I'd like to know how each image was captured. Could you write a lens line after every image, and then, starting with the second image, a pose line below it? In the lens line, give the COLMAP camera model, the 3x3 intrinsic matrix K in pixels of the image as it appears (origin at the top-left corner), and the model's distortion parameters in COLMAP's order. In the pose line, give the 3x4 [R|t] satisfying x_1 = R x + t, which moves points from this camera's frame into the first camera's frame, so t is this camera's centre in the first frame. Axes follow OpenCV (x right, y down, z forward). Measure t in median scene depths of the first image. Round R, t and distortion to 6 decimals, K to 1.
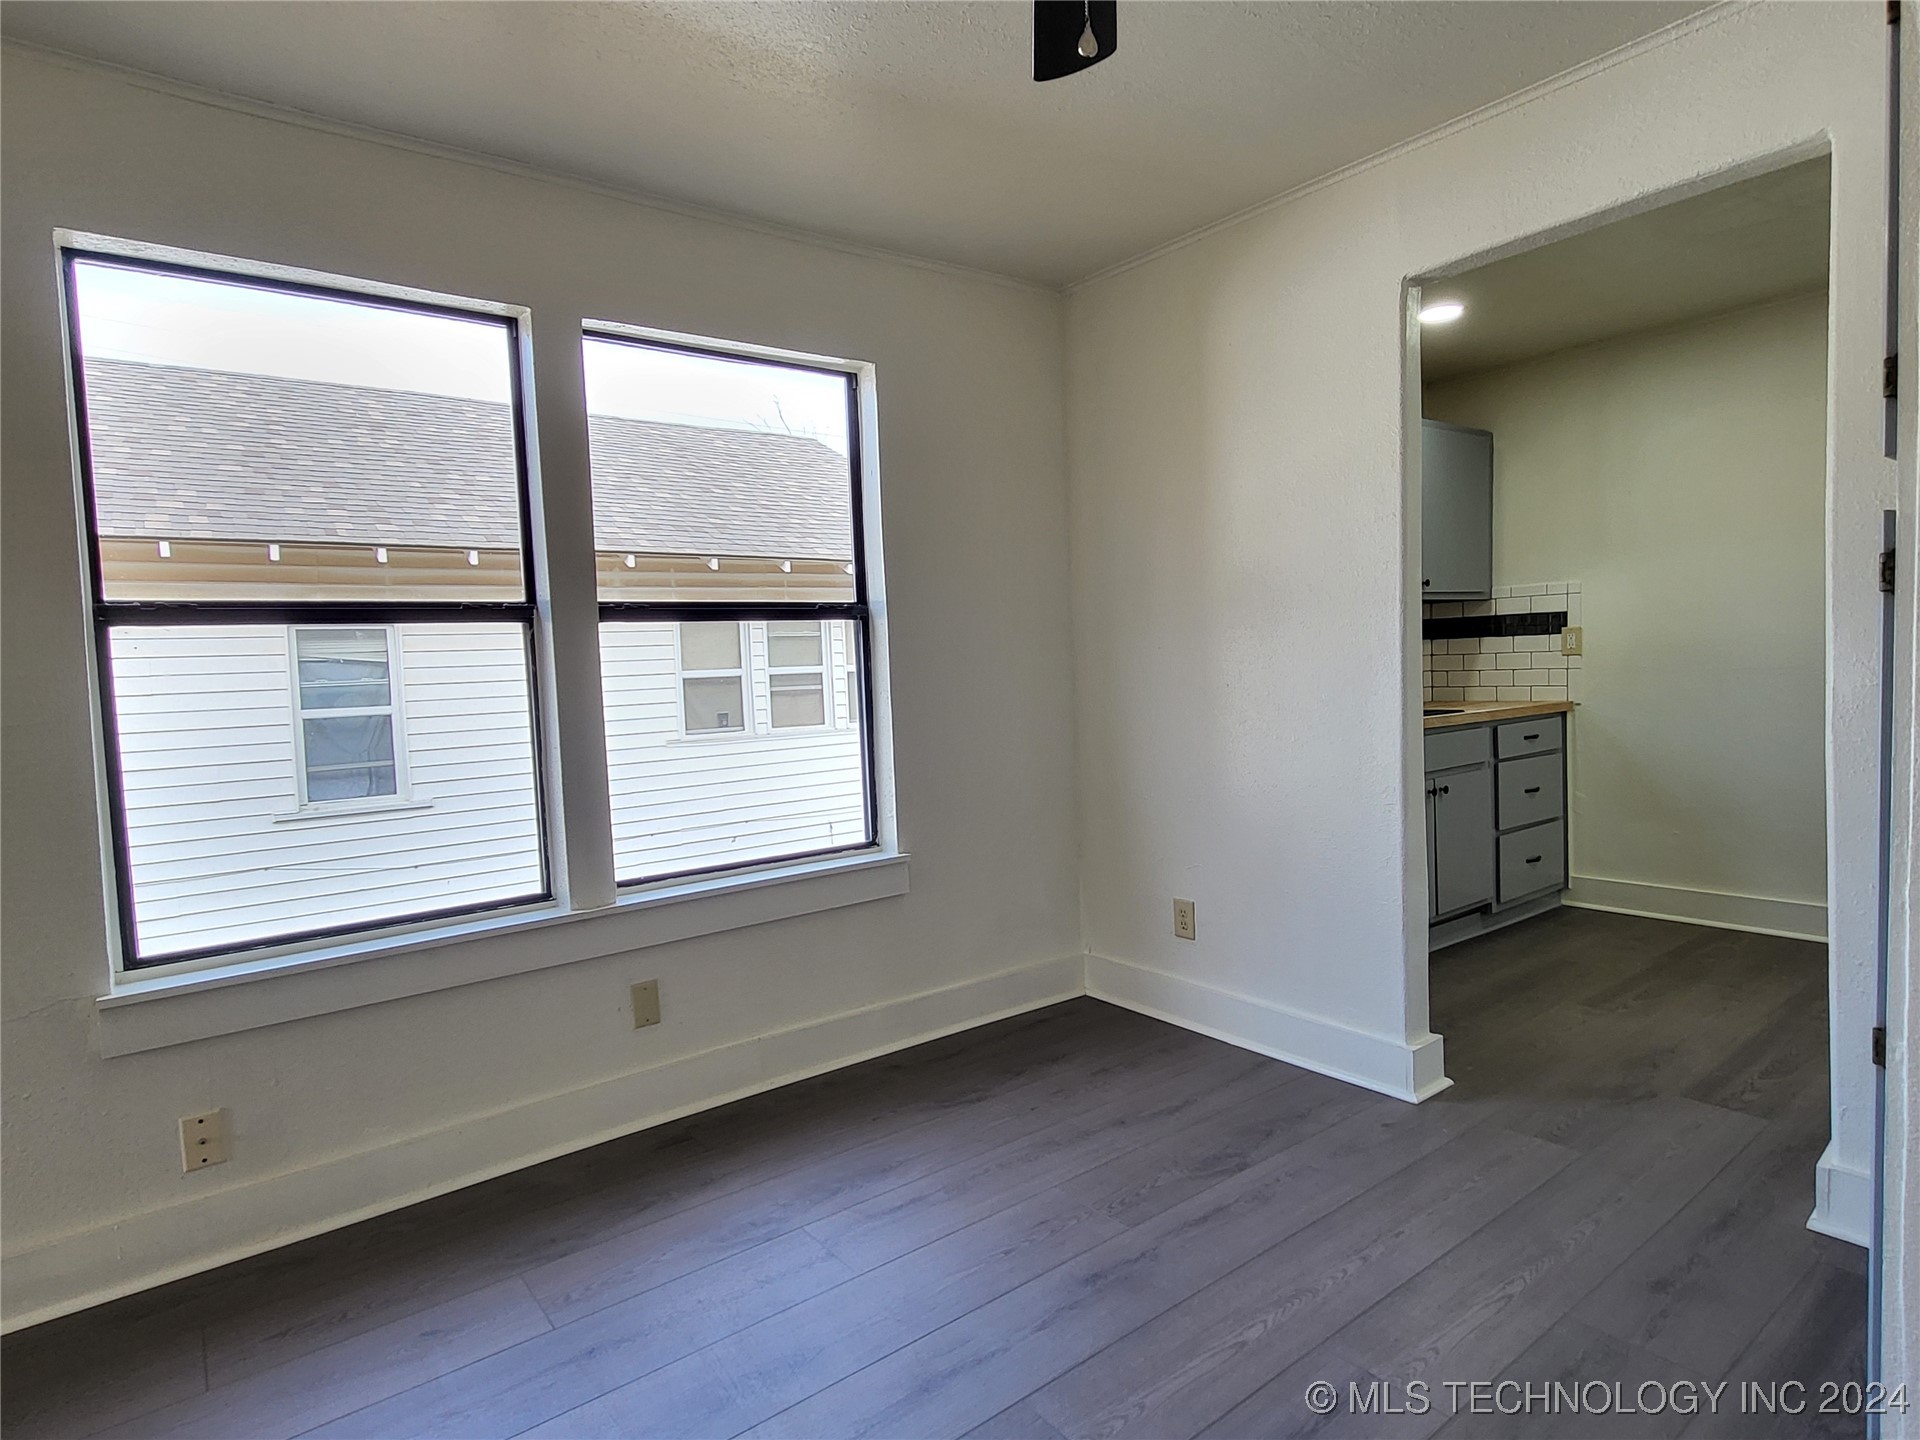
lens RADIAL K [[1055.0, 0, 954.8], [0, 1055.0, 714.3], [0, 0, 1]] dist [0.004535, -0.001177]
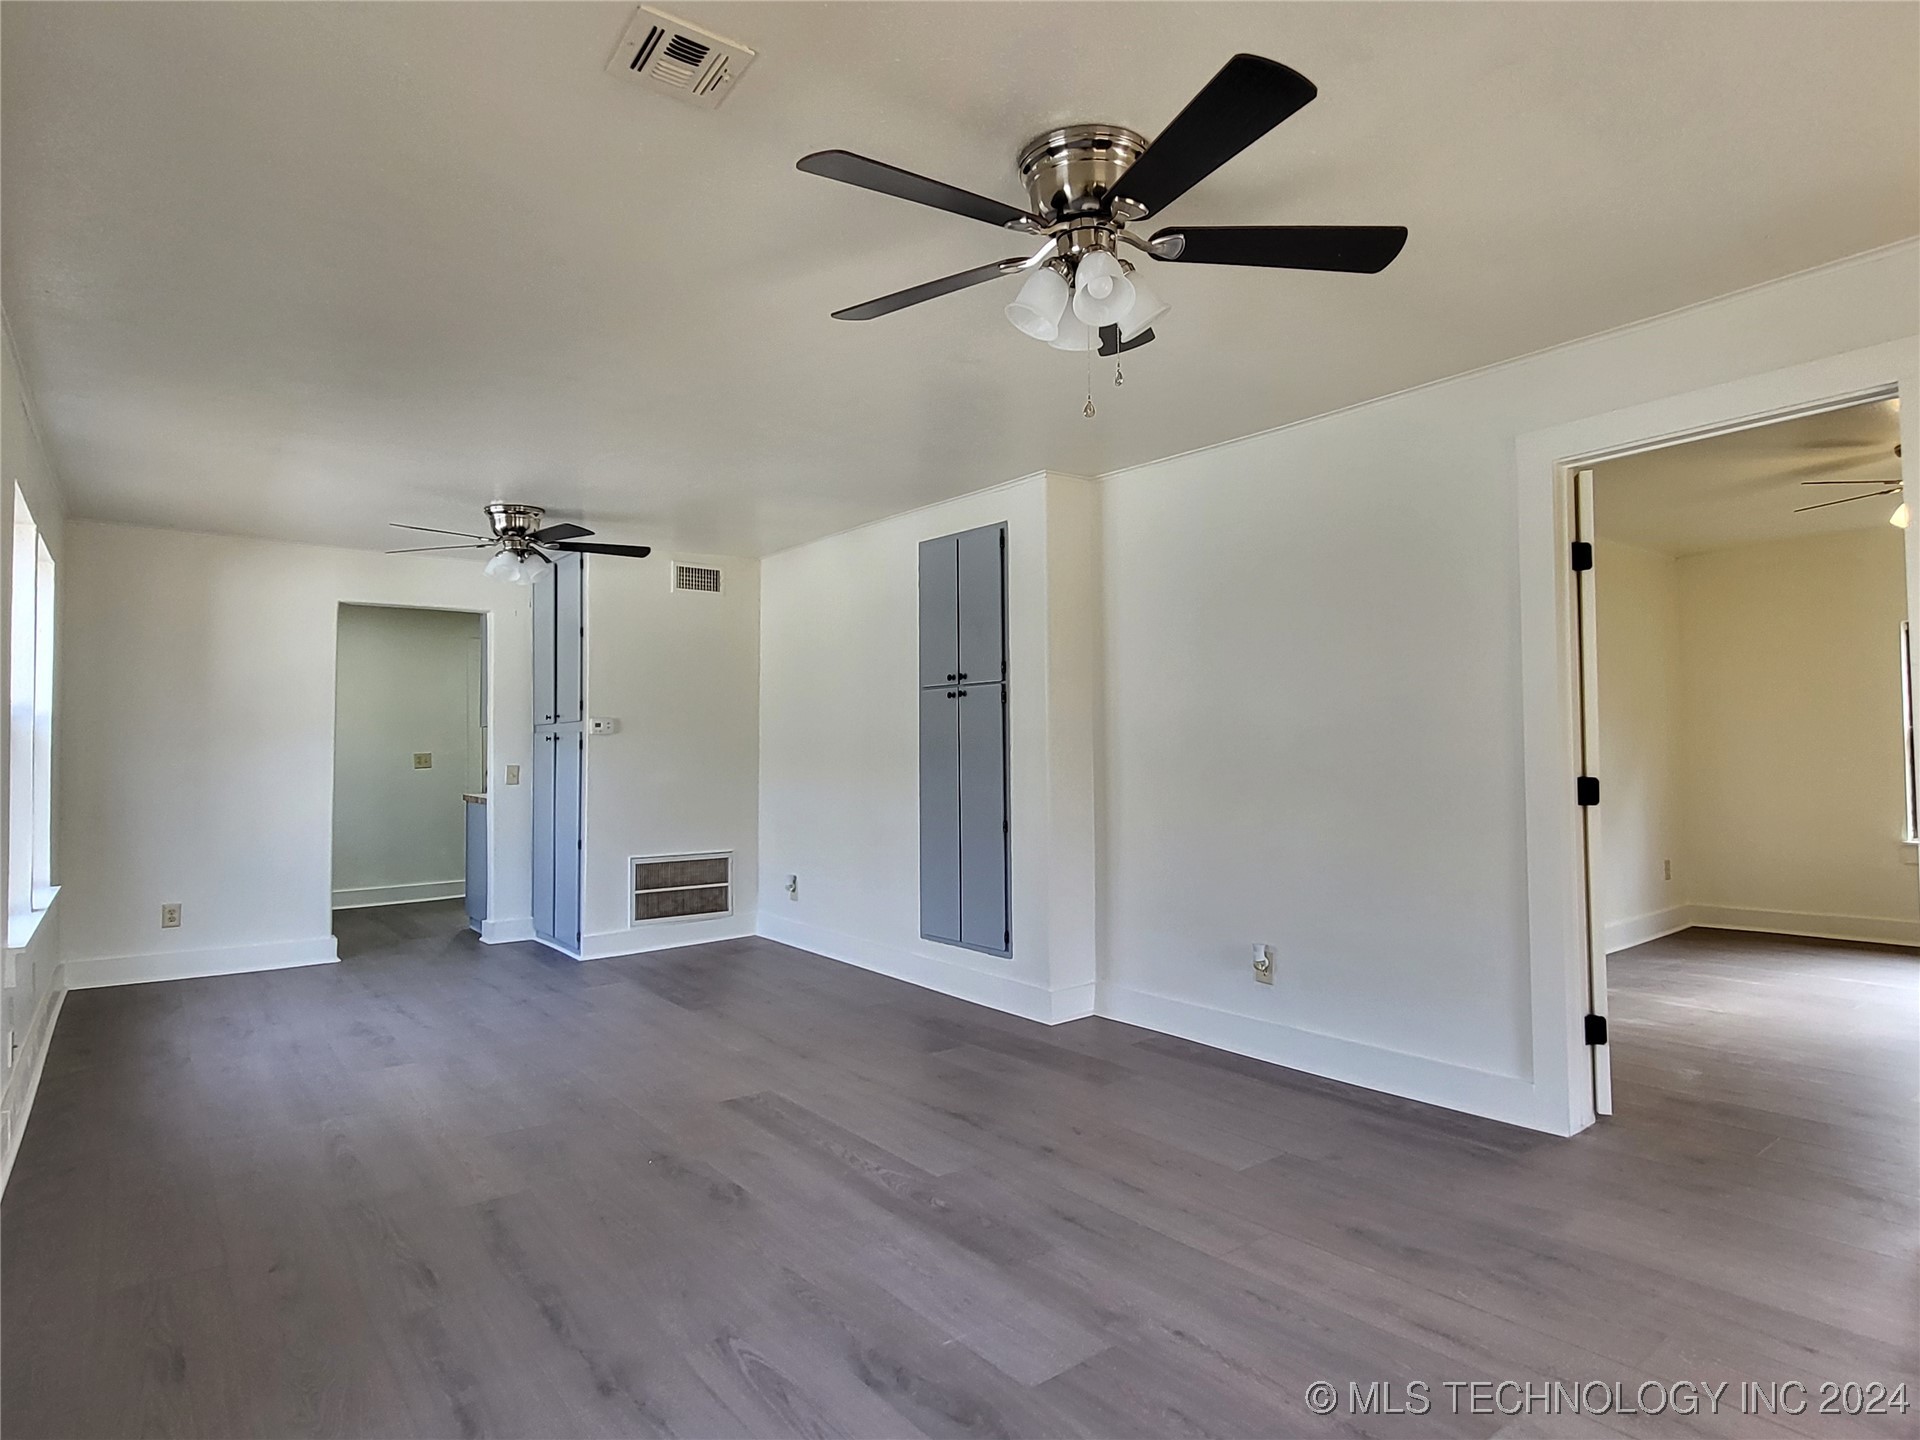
lens RADIAL K [[1055.0, 0, 954.8], [0, 1055.0, 714.3], [0, 0, 1]] dist [0.004535, -0.001177]
pose [[0.009021, 0.078790, 0.996850, -0.634399], [0.062979, 0.994867, -0.079204, 0.037457], [-0.997974, 0.063495, 0.004013, -0.117163]]
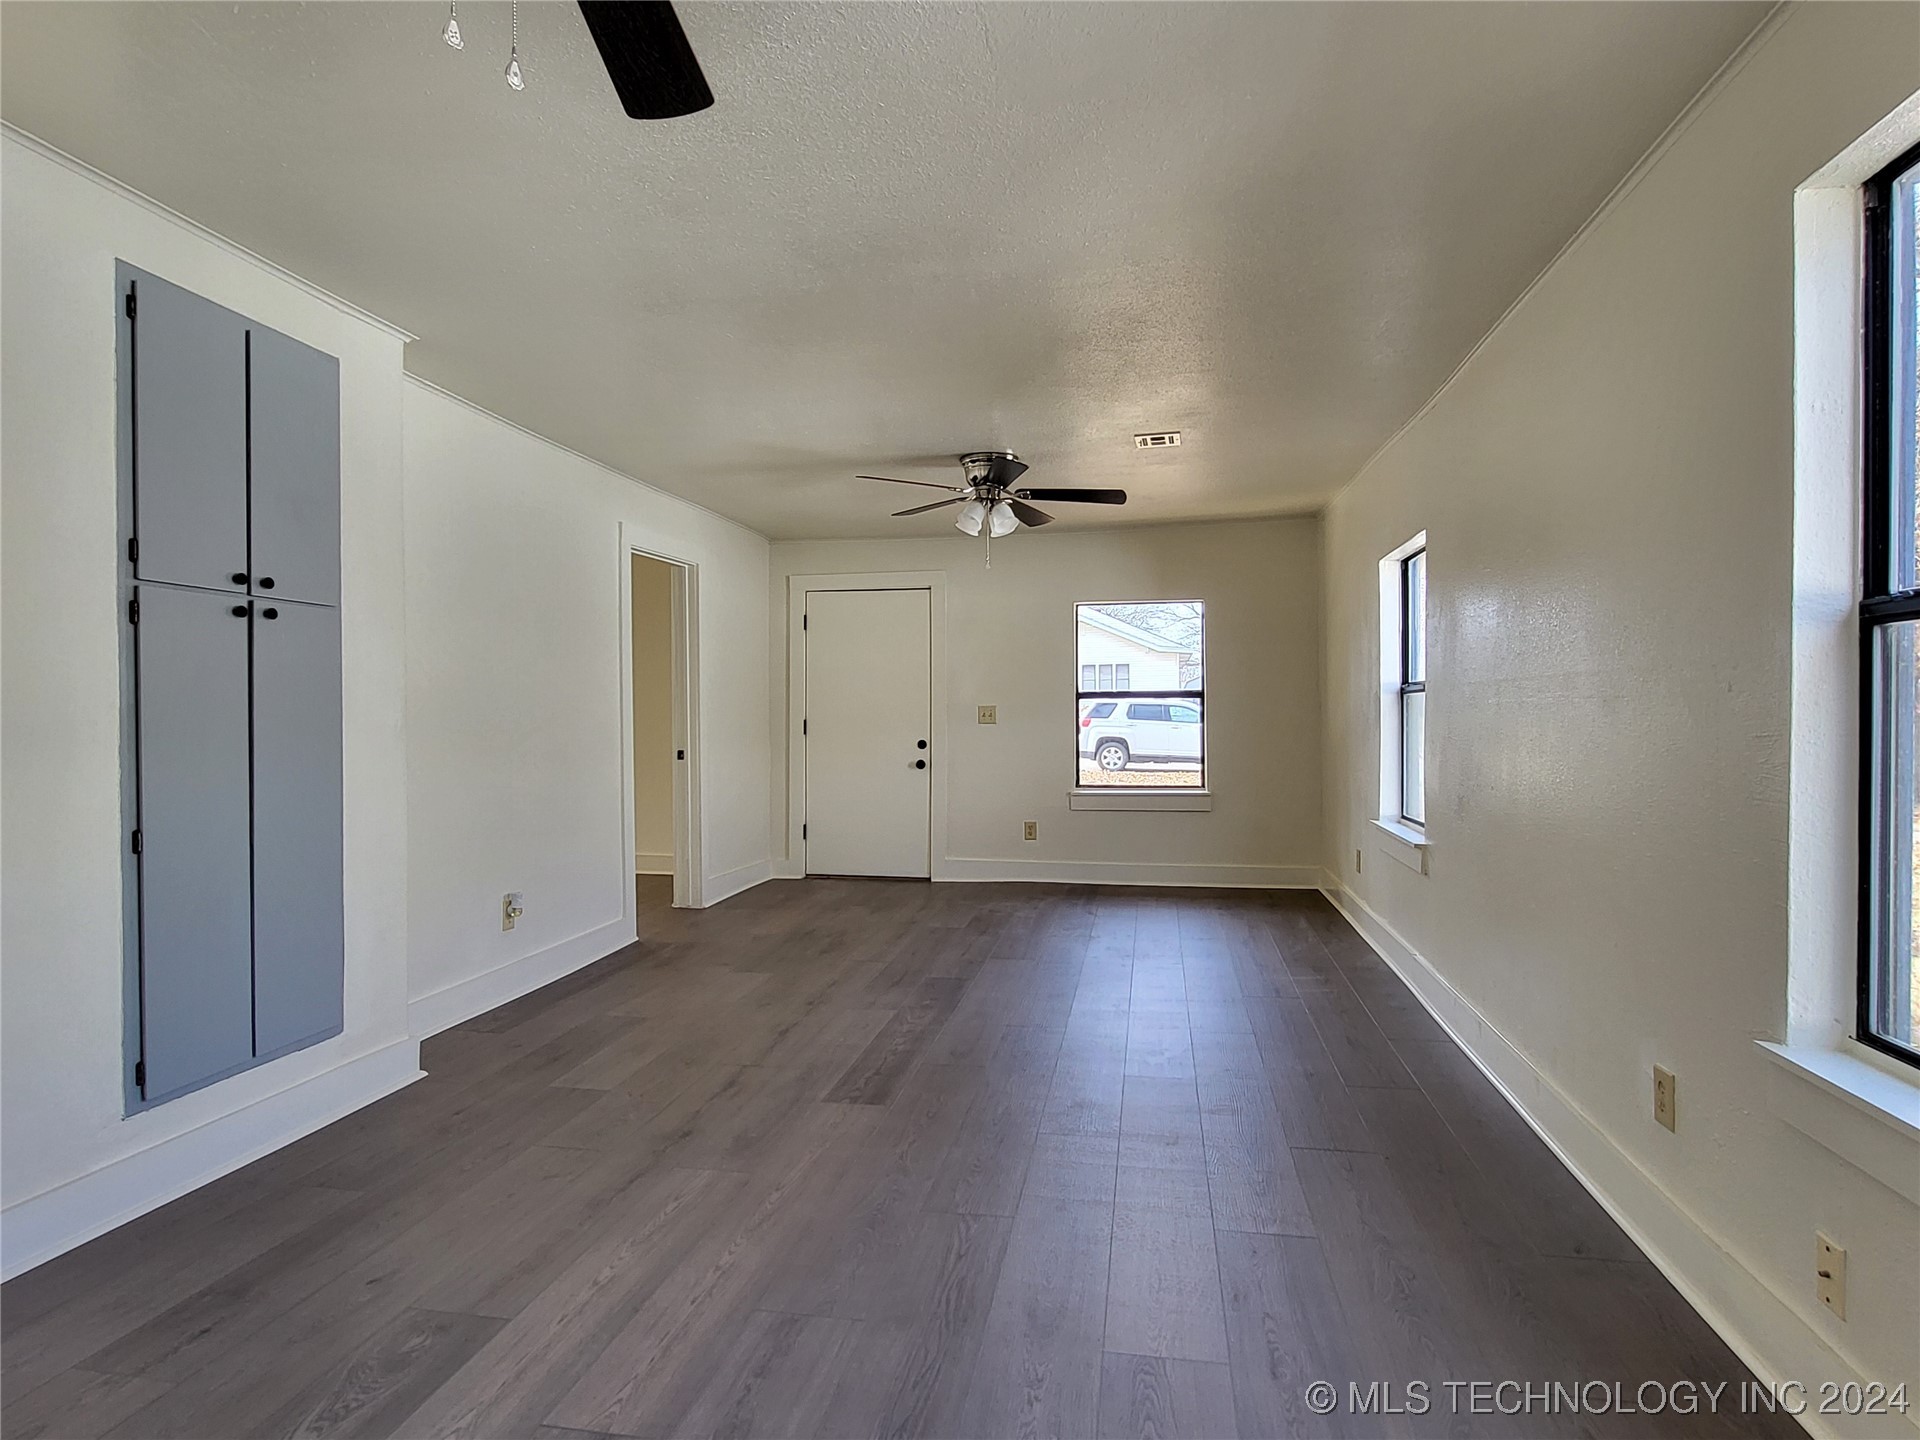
lens RADIAL K [[1032.6, 0, 946.0], [0, 1032.6, 713.1], [0, 0, 1]] dist [-0.001606, -0.009624]
pose [[-0.753308, 0.049055, -0.655835, 0.070928], [0.008949, 0.997887, 0.064361, -0.012382], [0.657607, 0.042614, -0.752155, 0.304935]]
